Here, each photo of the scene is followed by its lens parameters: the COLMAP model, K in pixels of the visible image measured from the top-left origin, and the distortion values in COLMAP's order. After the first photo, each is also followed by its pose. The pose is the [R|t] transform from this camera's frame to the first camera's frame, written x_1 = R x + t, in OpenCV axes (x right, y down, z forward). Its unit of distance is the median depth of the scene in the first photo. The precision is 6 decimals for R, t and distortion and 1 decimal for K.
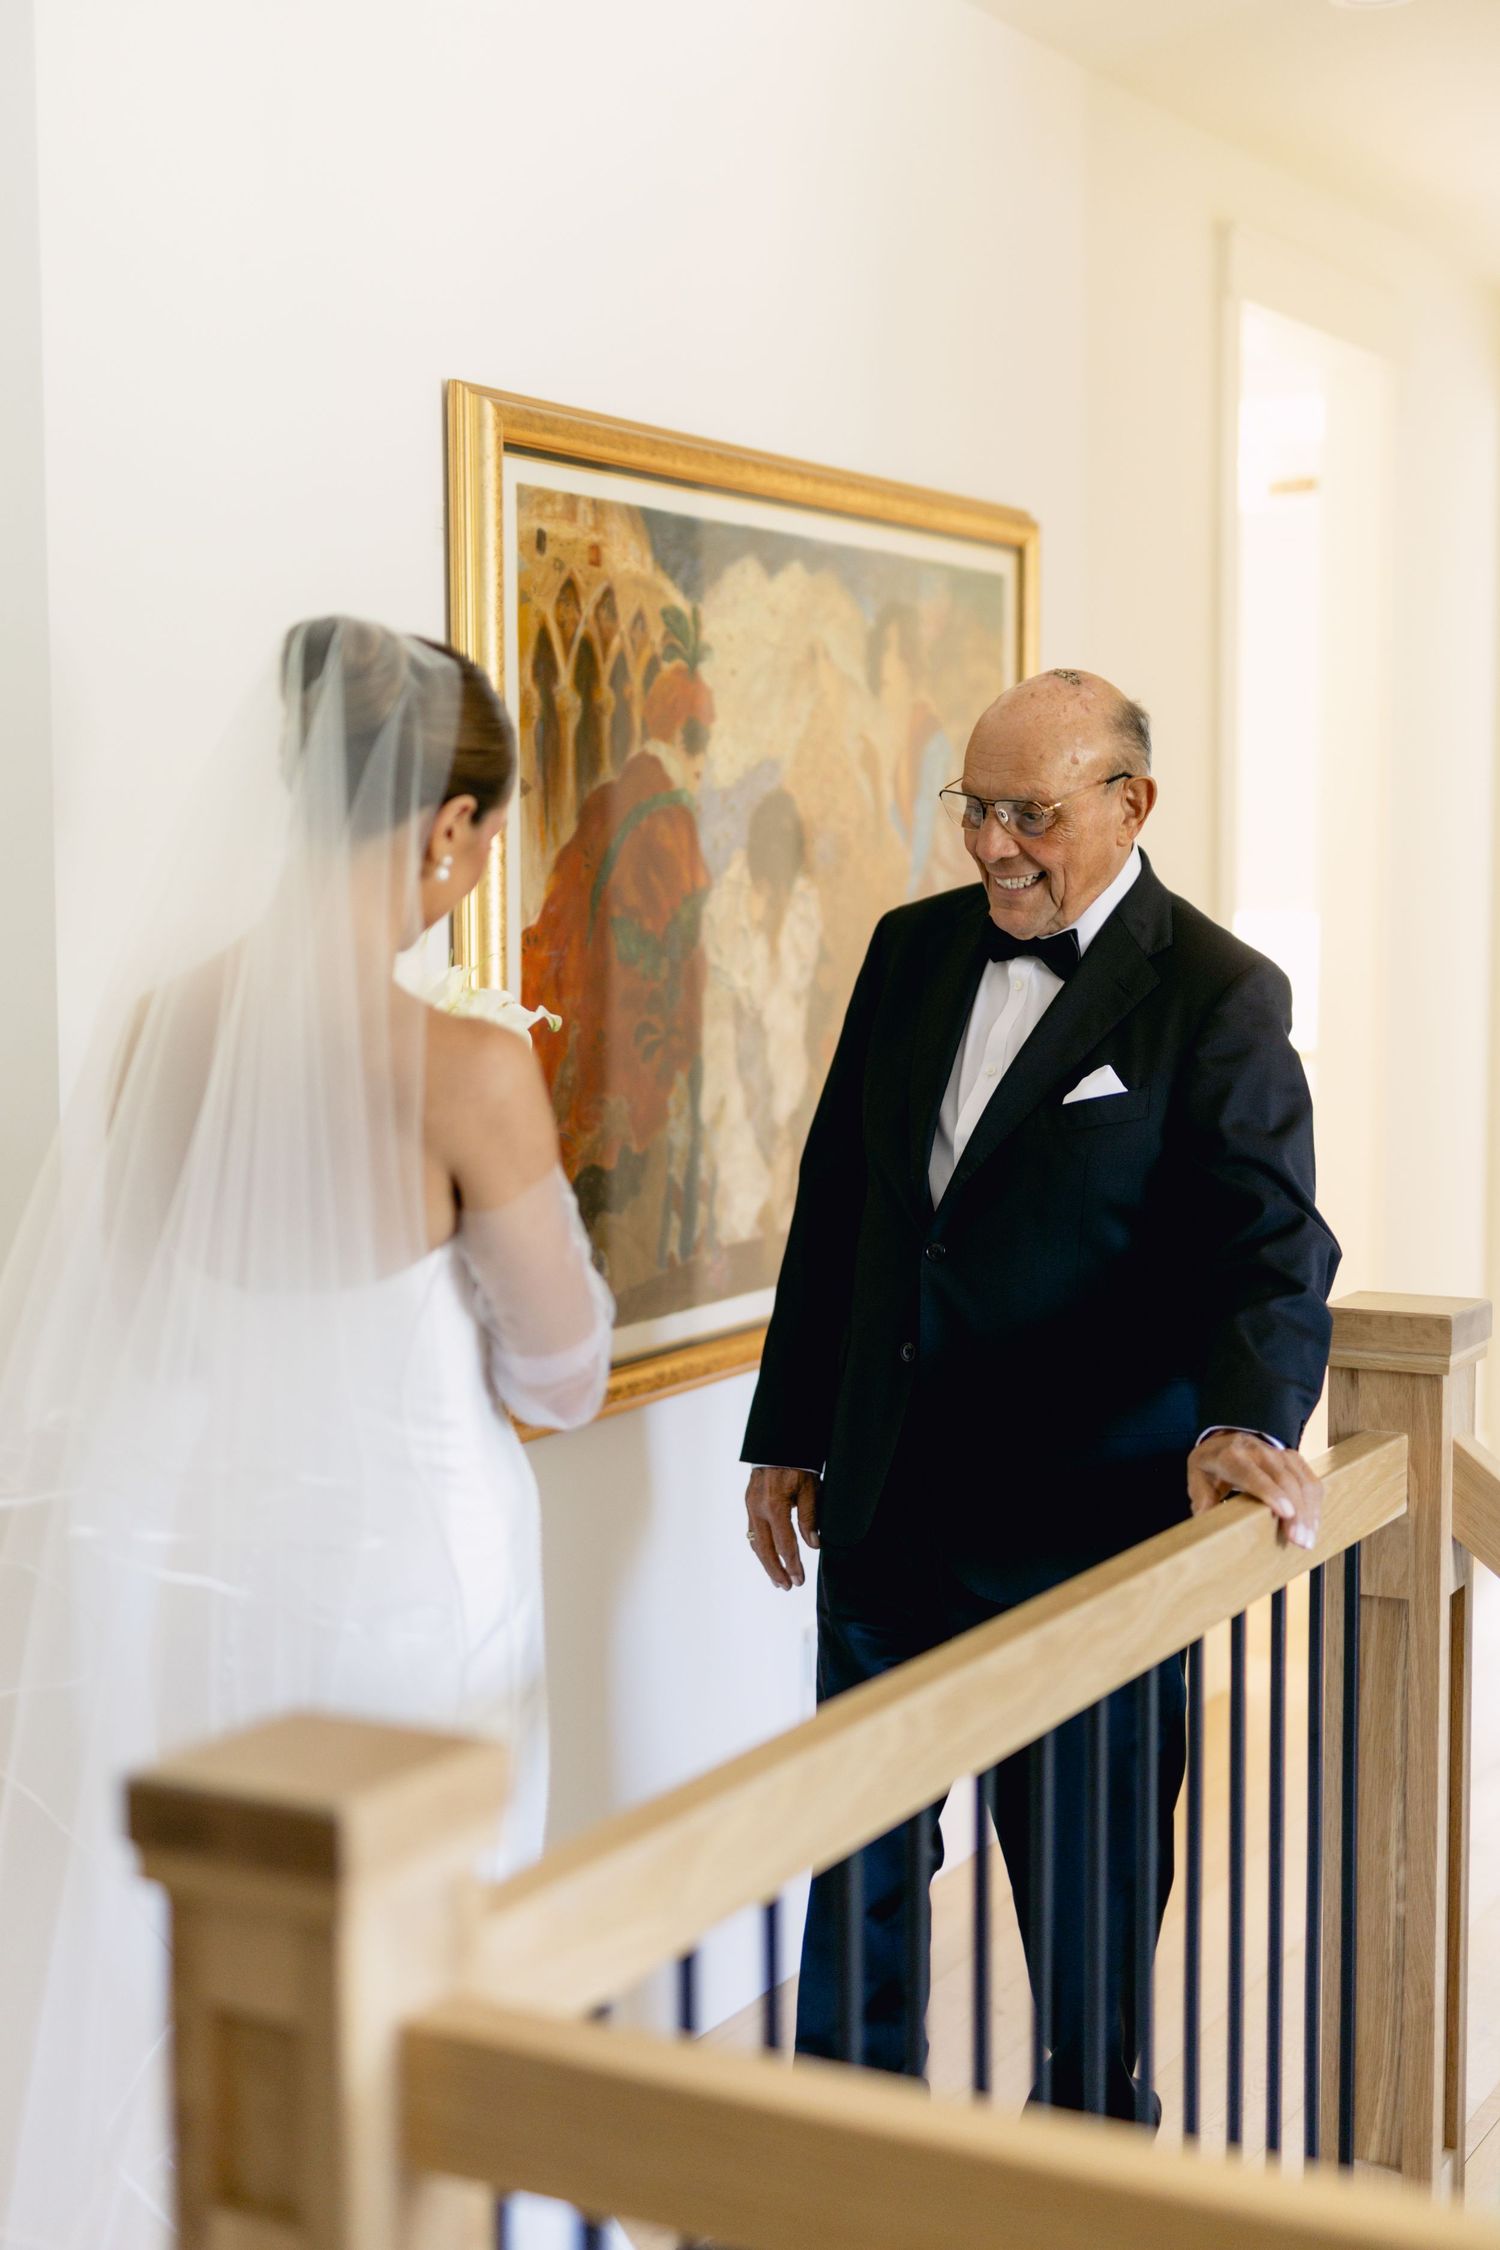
lens RADIAL K [[3211.5, 0, 750.0], [0, 3211.5, 1125.0], [0, 0, 1]] dist [-0.017343, -0.067920]
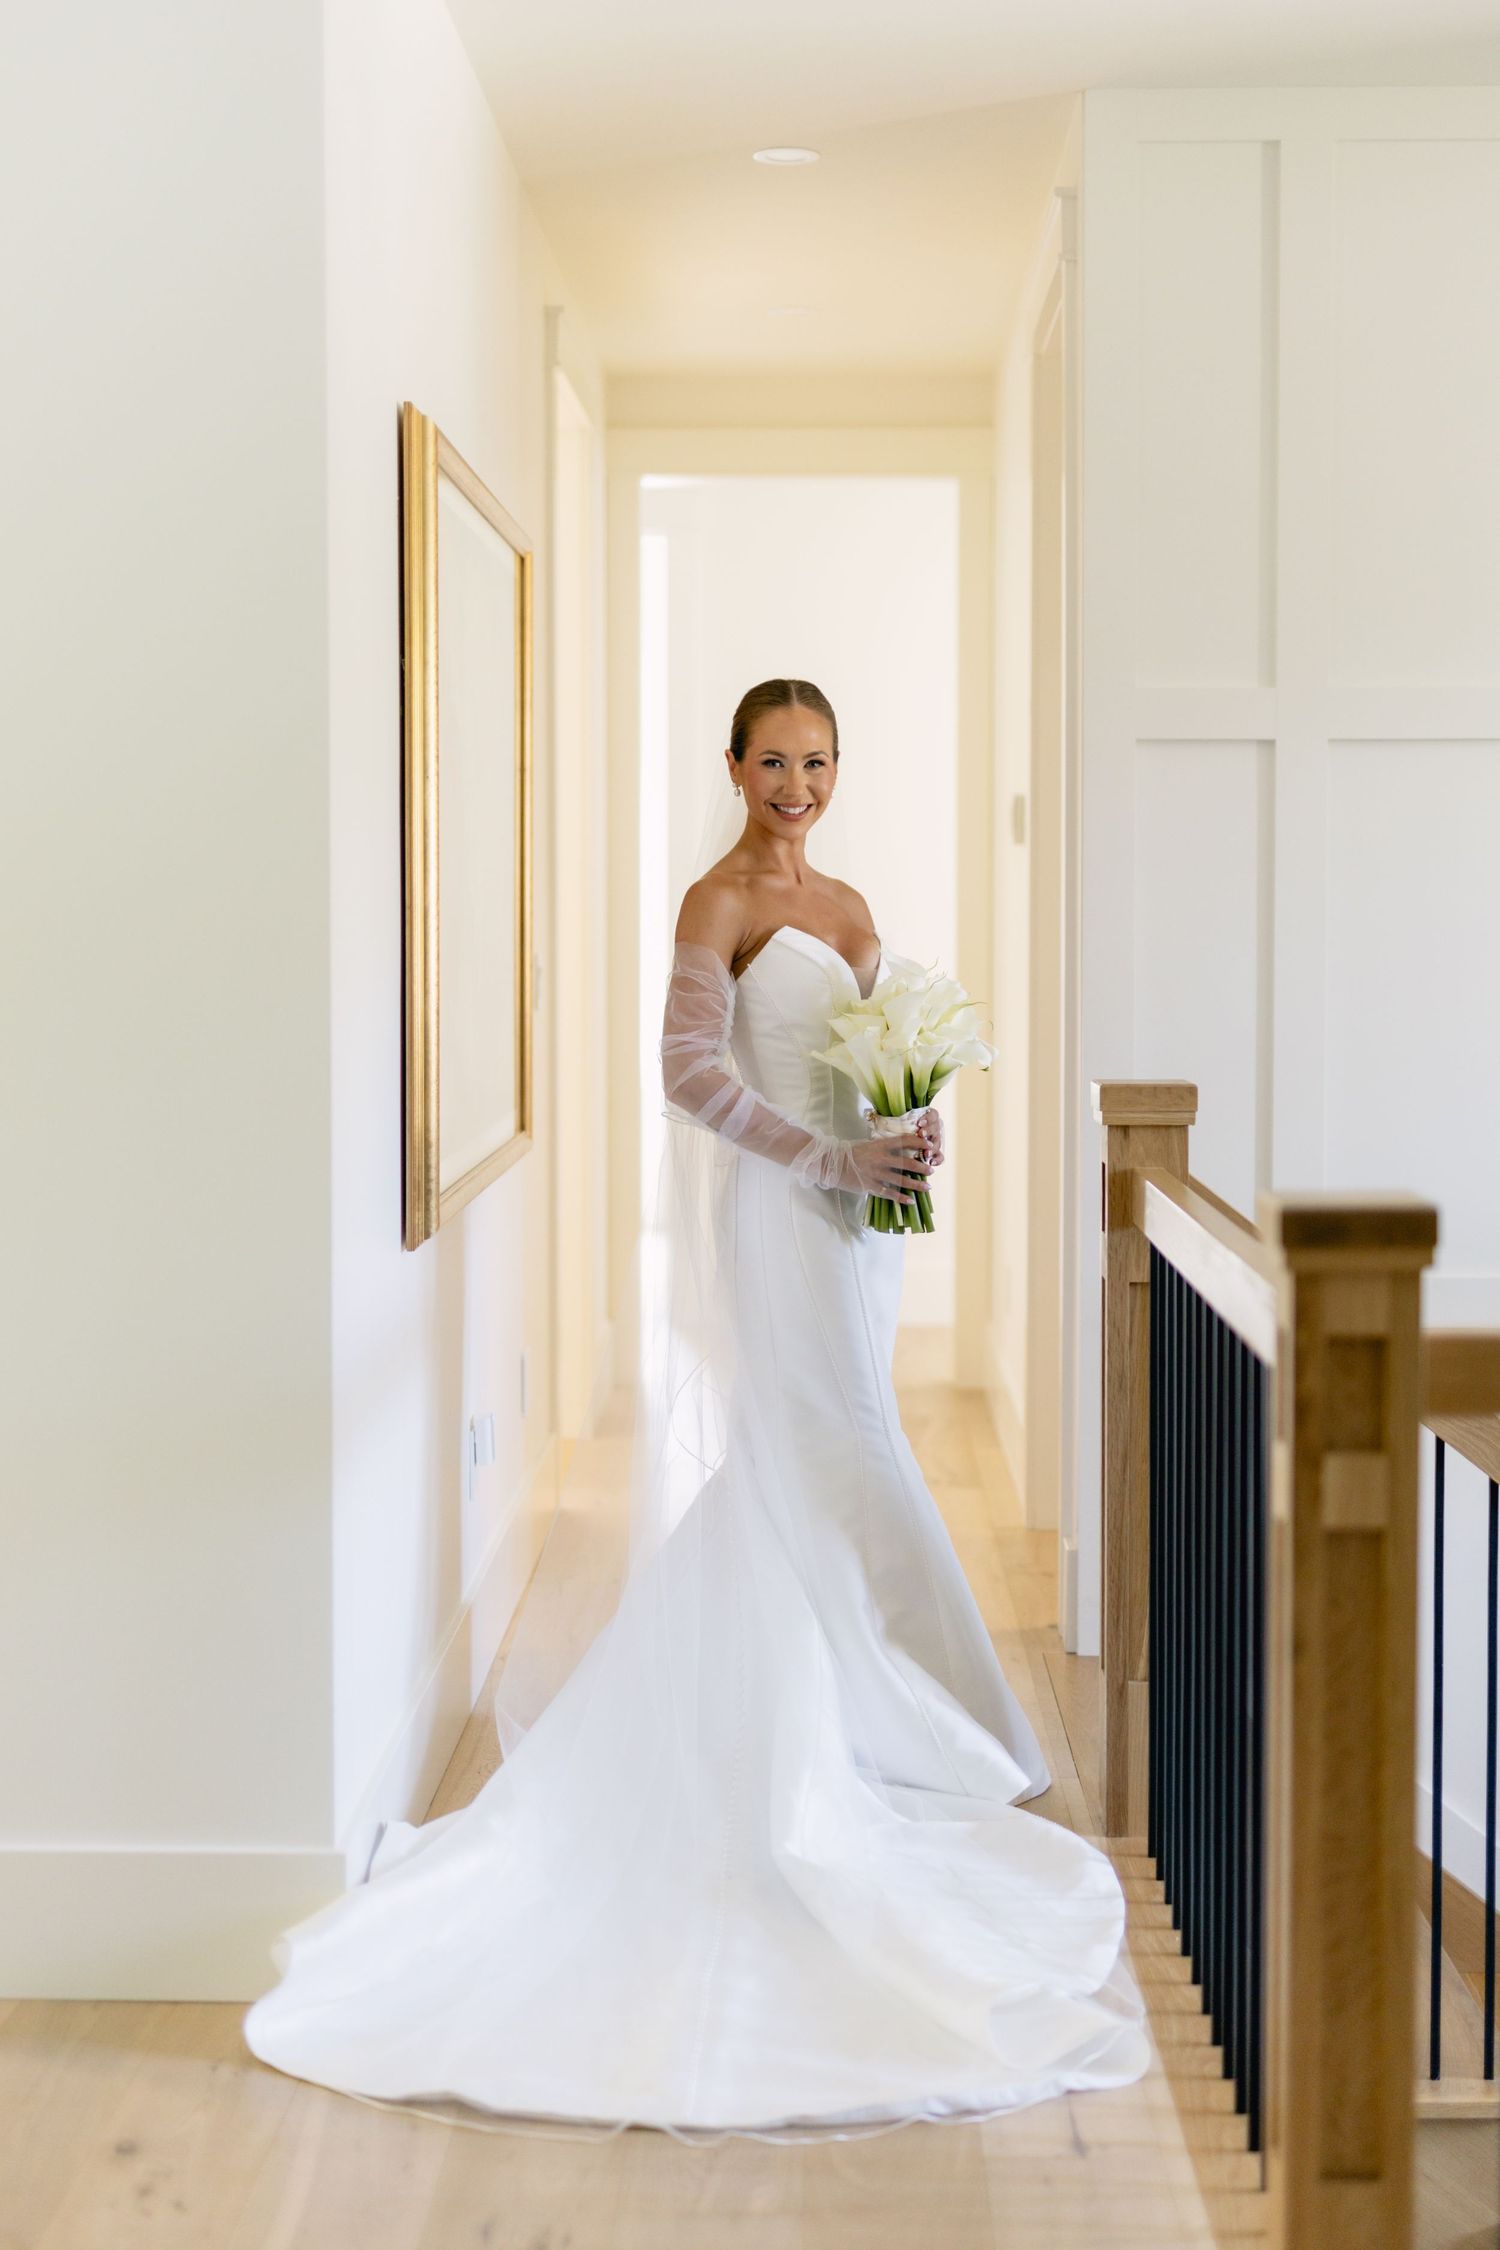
lens RADIAL K [[3211.5, 0, 750.0], [0, 3211.5, 1125.0], [0, 0, 1]] dist [-0.017343, -0.067920]
pose [[0.887962, -0.028612, 0.459026, -0.522197], [0.035932, 0.999328, -0.007218, 0.065726], [-0.458511, 0.022903, 0.888393, -0.181662]]
